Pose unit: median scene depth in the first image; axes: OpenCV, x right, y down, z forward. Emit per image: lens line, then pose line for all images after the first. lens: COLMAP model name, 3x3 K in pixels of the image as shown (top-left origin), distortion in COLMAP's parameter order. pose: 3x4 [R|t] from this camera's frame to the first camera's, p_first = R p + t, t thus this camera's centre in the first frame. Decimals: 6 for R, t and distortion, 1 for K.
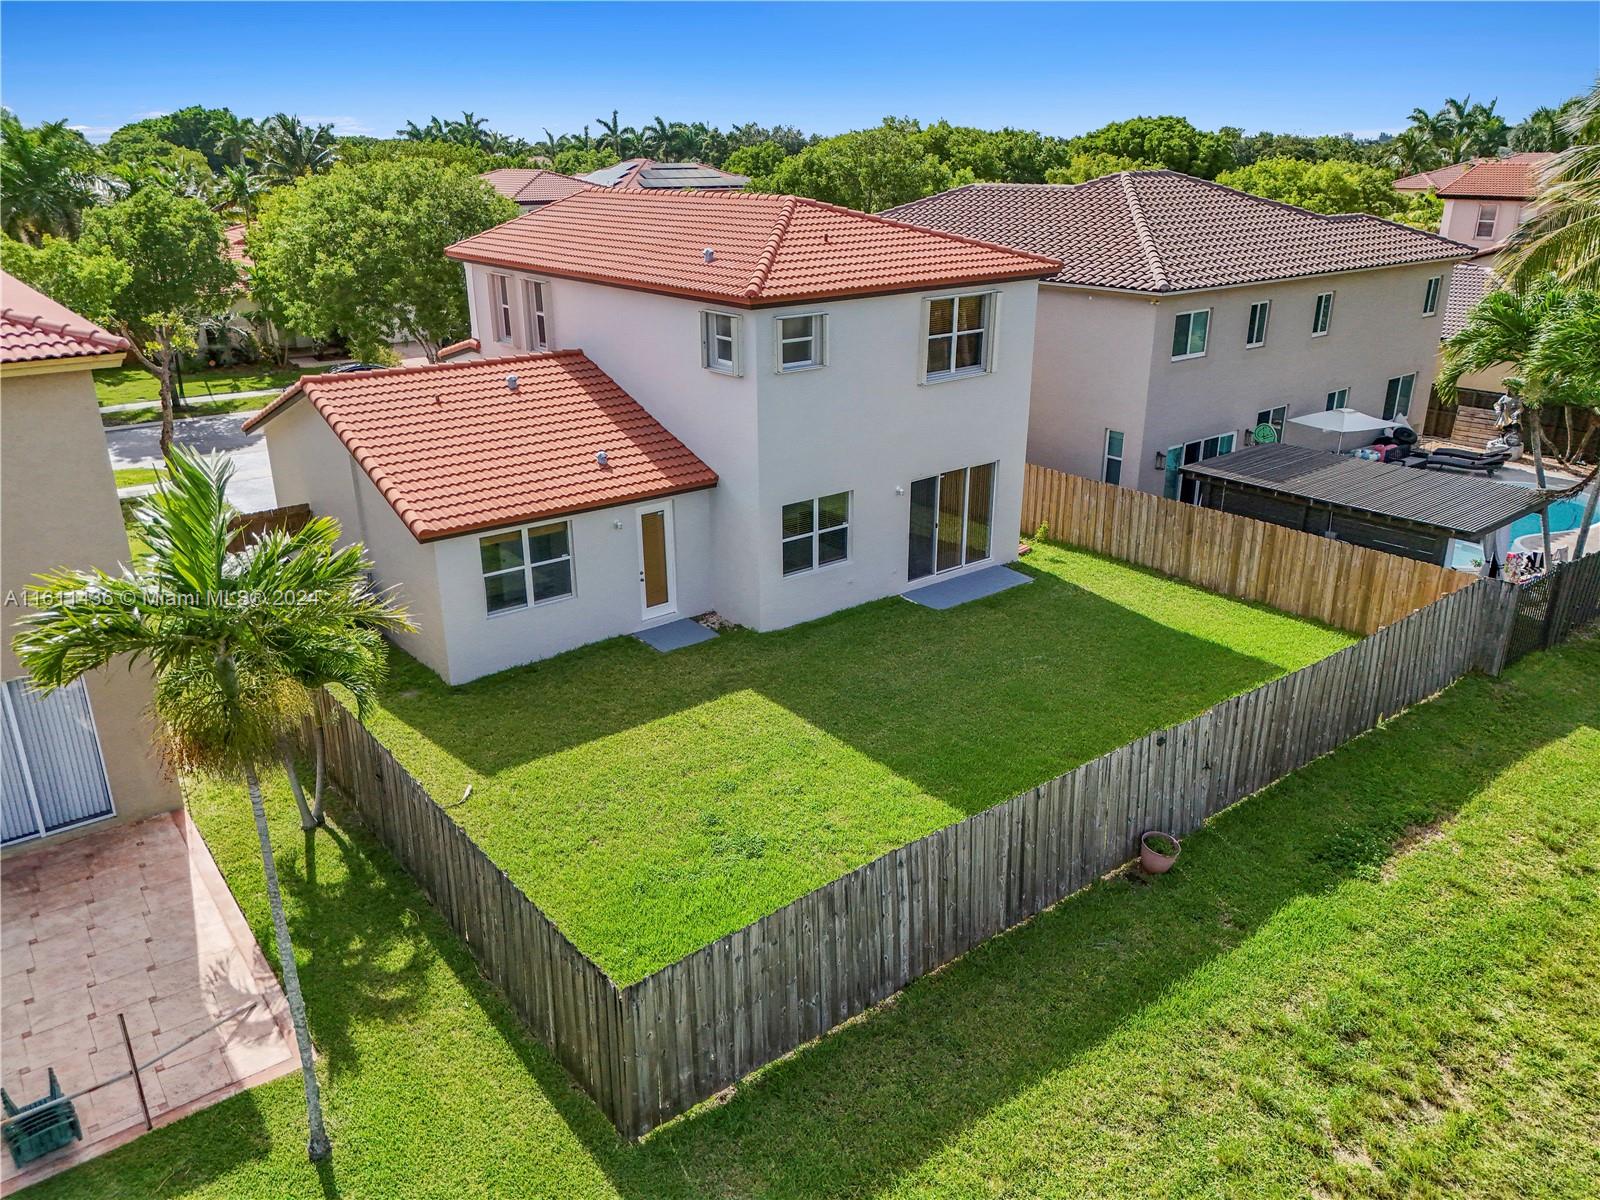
lens RADIAL K [[1161.5, 0, 800.0], [0, 1161.5, 600.0], [0, 0, 1]] dist [0.085698, 0.000489]
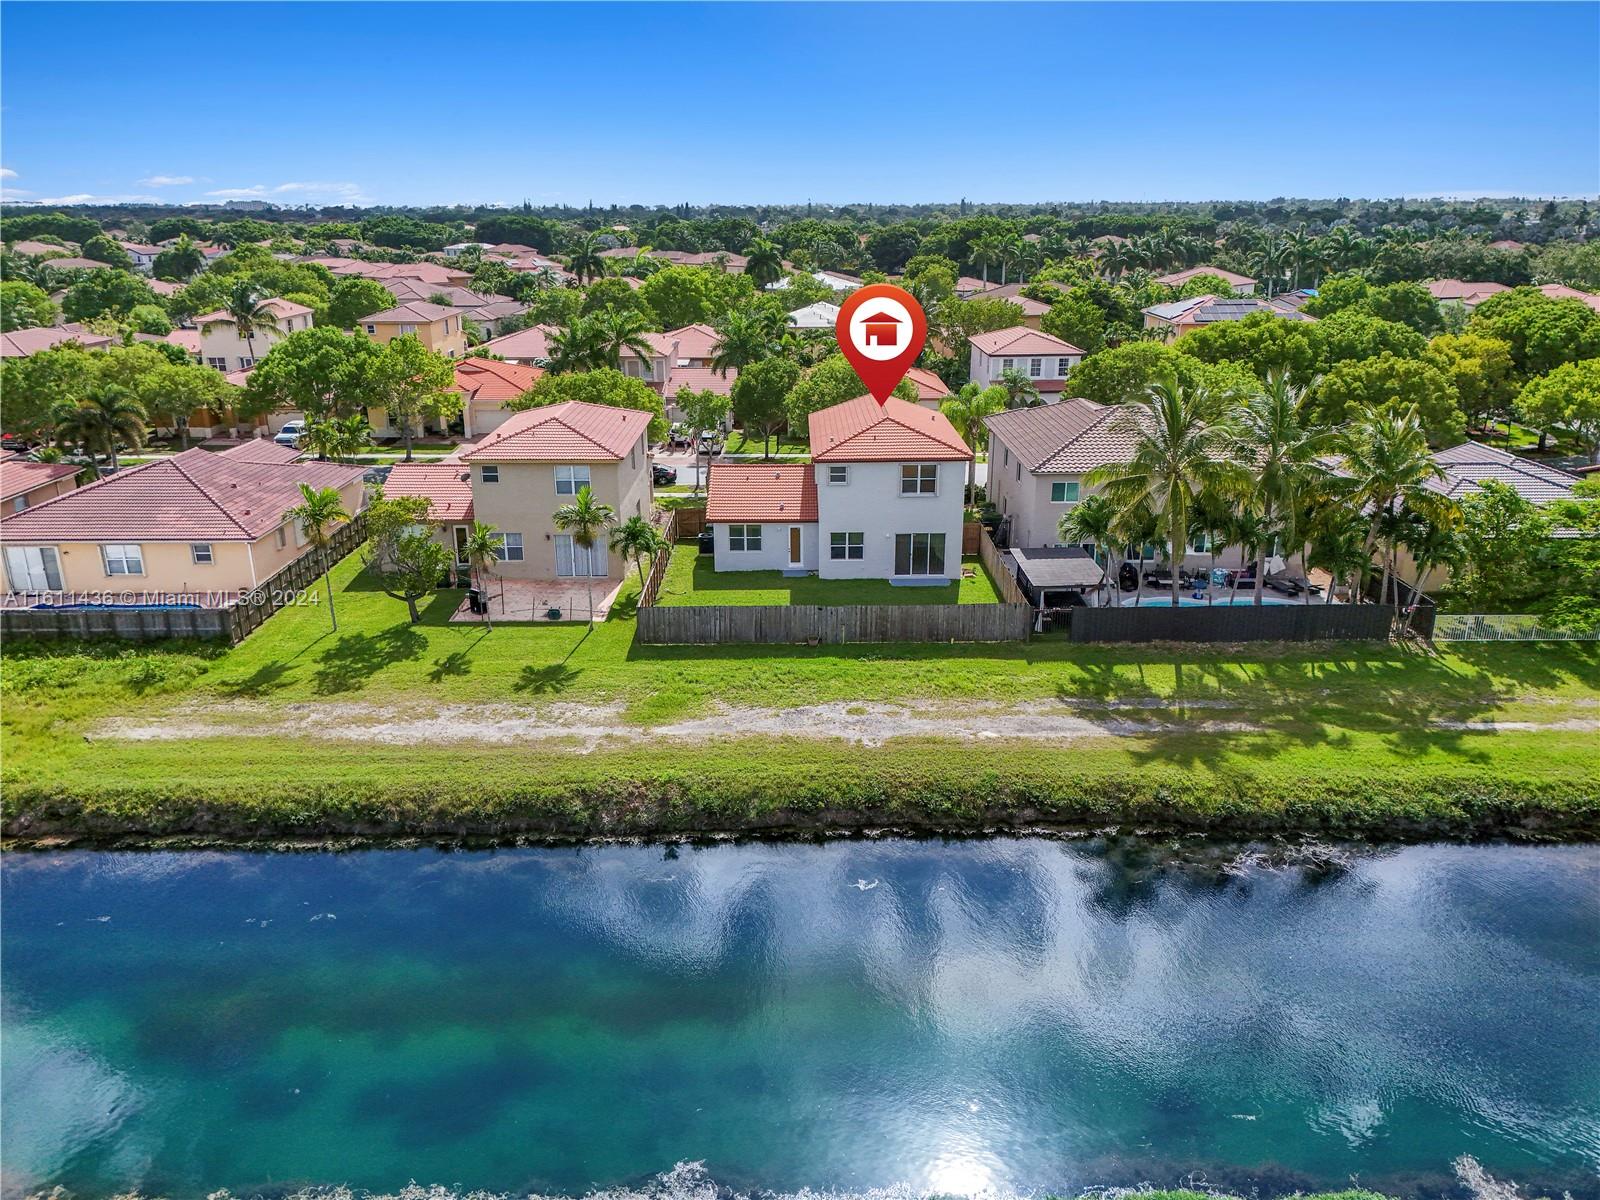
lens RADIAL K [[1161.5, 0, 800.0], [0, 1161.5, 600.0], [0, 0, 1]] dist [0.085698, 0.000489]
pose [[0.804008, 0.198018, -0.560678, 1.406966], [-0.215074, 0.975924, 0.036260, -0.010369], [0.554359, 0.091434, 0.827240, -1.204397]]
